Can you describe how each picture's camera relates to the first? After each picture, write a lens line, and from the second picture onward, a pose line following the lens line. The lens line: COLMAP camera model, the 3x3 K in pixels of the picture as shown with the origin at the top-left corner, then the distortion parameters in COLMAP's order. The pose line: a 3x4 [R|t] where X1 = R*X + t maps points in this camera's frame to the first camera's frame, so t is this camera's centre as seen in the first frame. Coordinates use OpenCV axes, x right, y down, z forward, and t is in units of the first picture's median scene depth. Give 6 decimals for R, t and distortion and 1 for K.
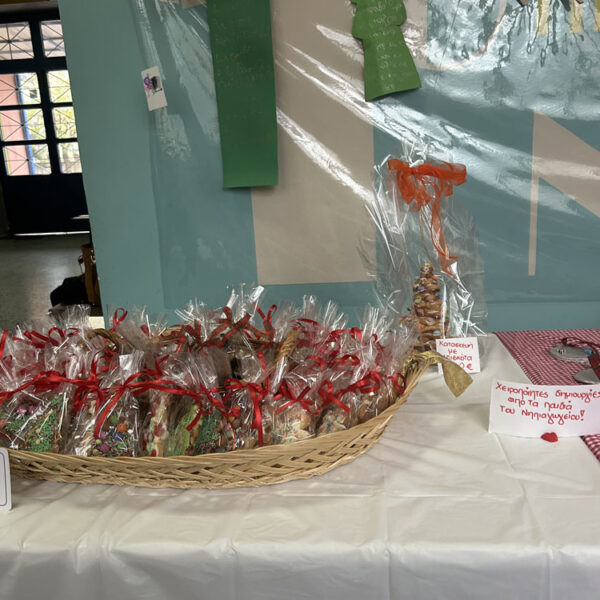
lens RADIAL K [[589.5, 0, 300.0], [0, 589.5, 300.0], [0, 0, 1]] dist [0.099767, -0.226429]
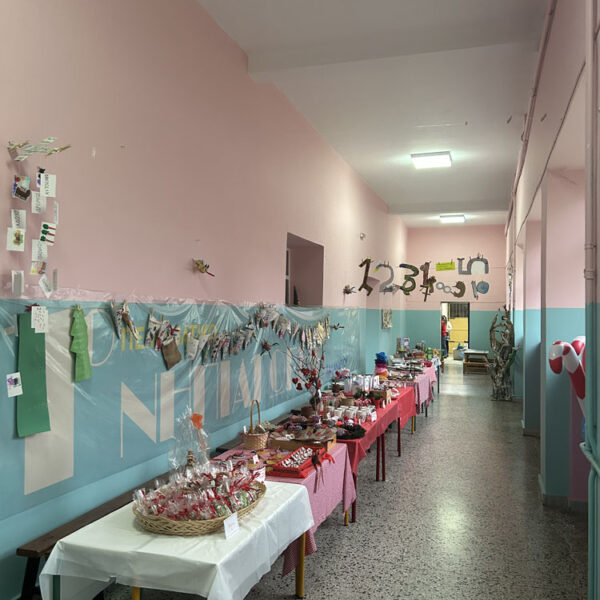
lens RADIAL K [[589.5, 0, 300.0], [0, 589.5, 300.0], [0, 0, 1]] dist [0.099767, -0.226429]
pose [[0.235784, 0.080563, 0.968460, -1.729409], [0.201409, 0.970869, -0.129799, -0.202585], [-0.950705, 0.225662, 0.212689, -0.201716]]
